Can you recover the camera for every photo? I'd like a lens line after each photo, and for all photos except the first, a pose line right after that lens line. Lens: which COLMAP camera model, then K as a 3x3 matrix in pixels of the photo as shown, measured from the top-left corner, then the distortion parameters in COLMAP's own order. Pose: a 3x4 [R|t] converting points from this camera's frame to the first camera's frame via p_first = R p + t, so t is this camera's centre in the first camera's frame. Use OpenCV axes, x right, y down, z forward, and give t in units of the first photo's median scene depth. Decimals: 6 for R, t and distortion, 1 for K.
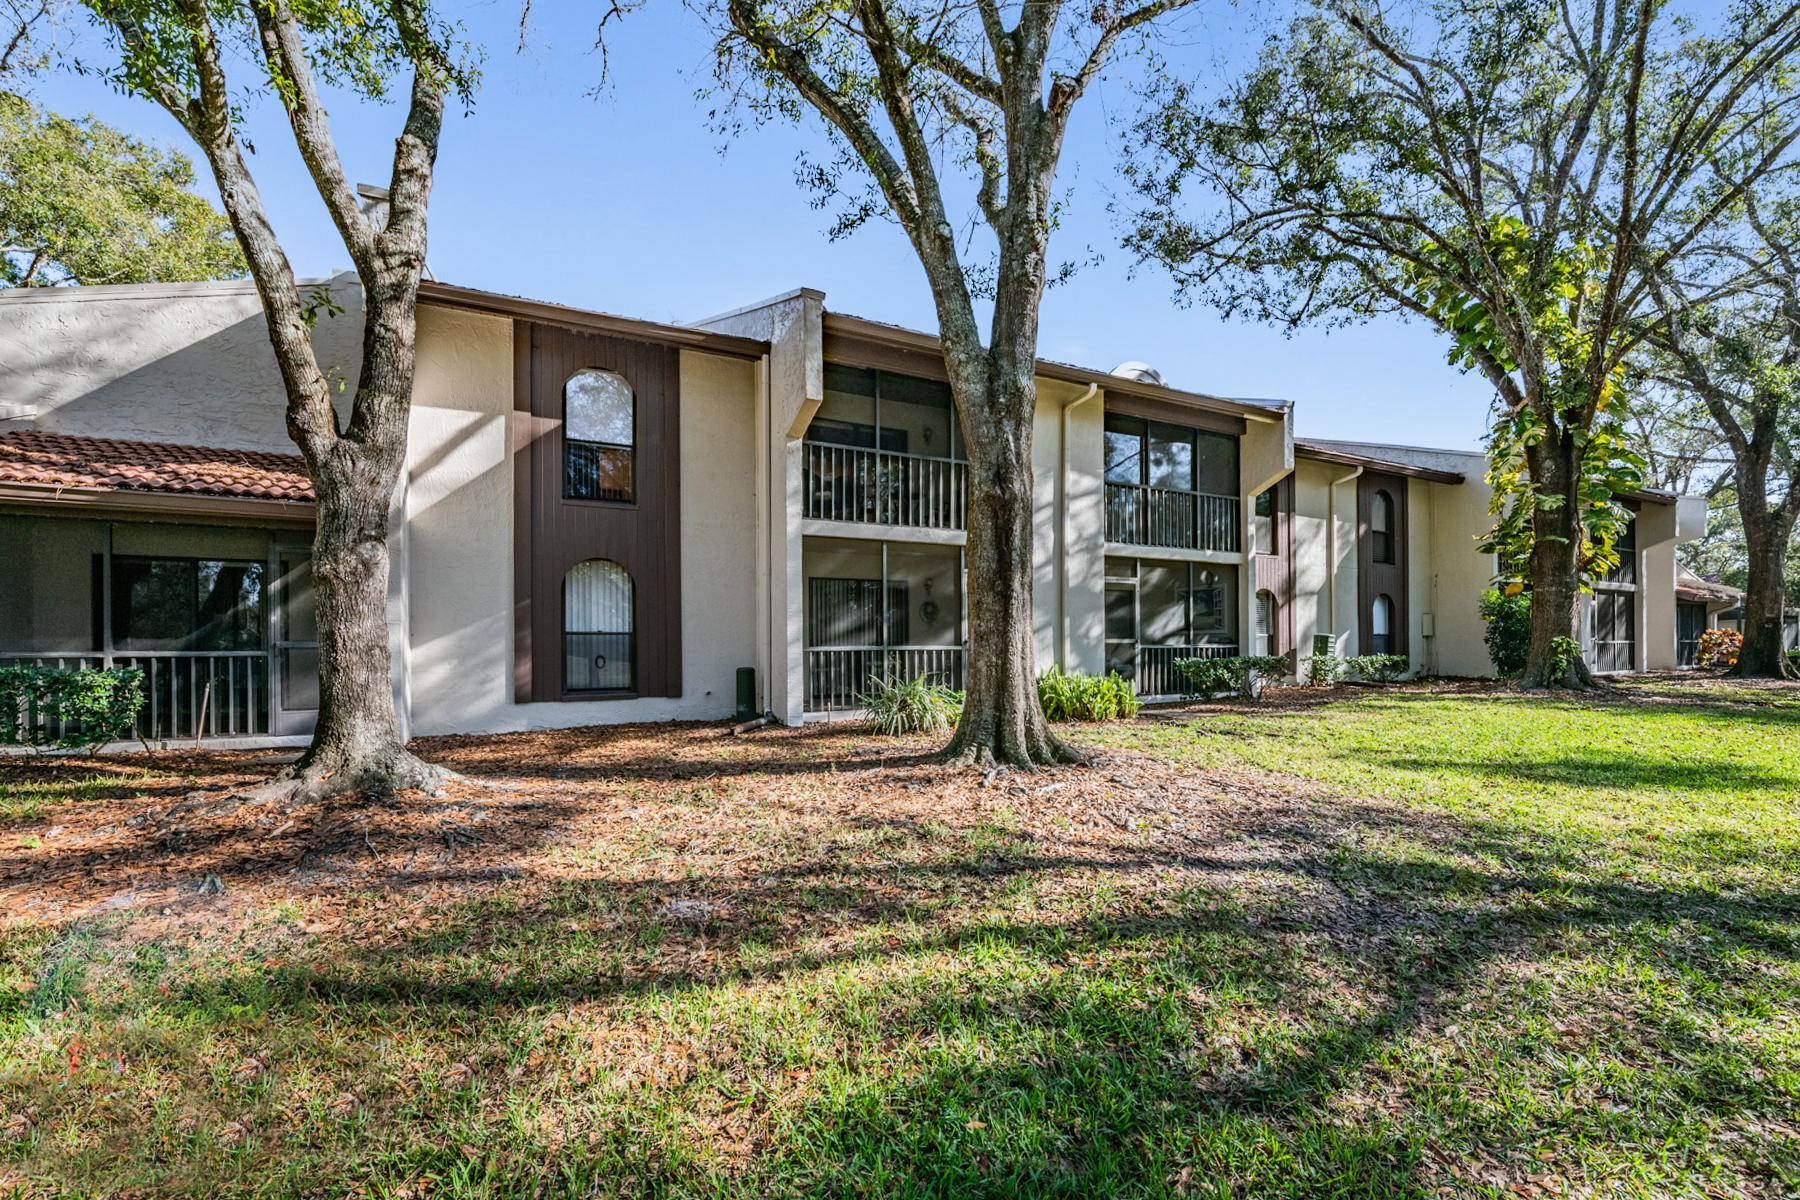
lens RADIAL K [[711.7, 0, 939.0], [0, 711.7, 654.3], [0, 0, 1]] dist [-0.002617, -0.002976]
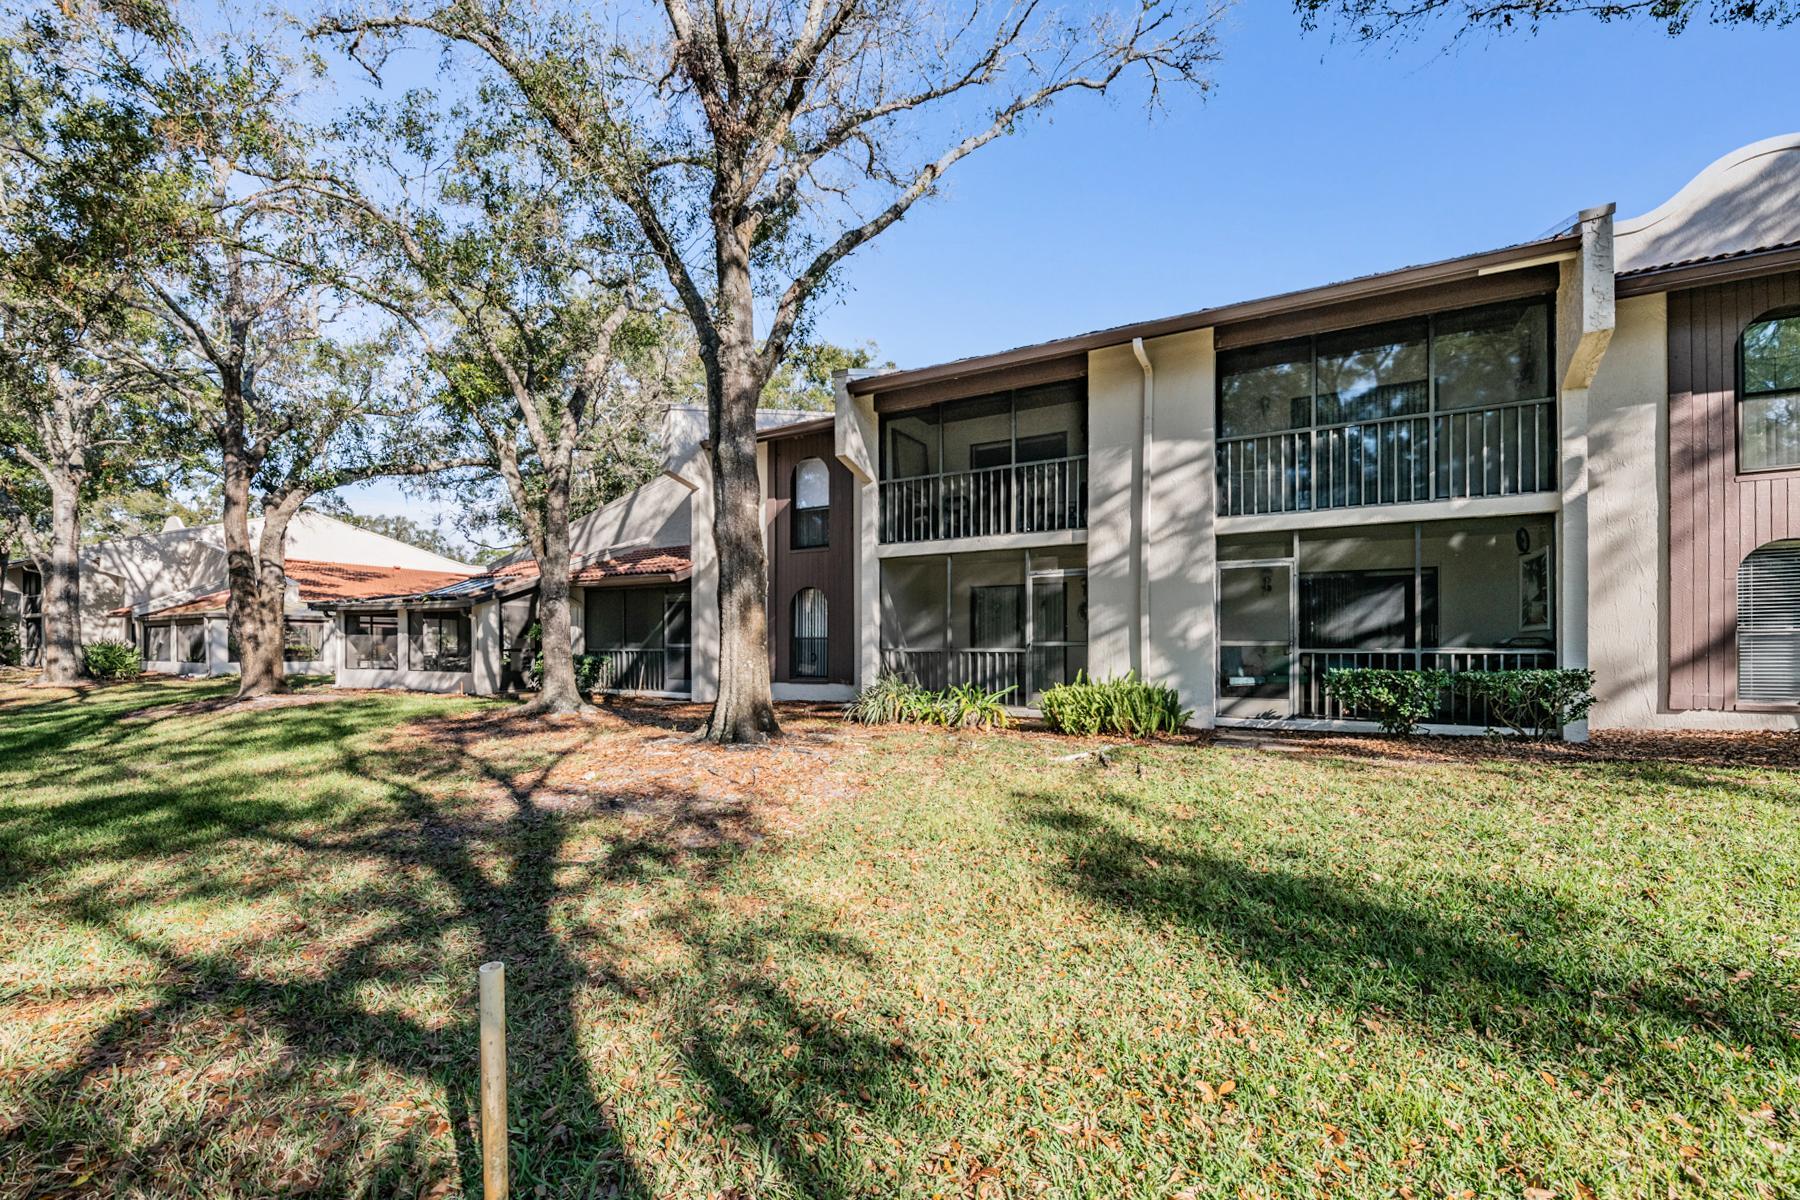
lens RADIAL K [[711.7, 0, 939.0], [0, 711.7, 654.3], [0, 0, 1]] dist [-0.002617, -0.002976]
pose [[0.580831, 0.010186, -0.813960, 0.713319], [-0.016738, 0.999860, 0.000569, -0.001926], [0.813852, 0.013294, 0.580920, 0.298183]]
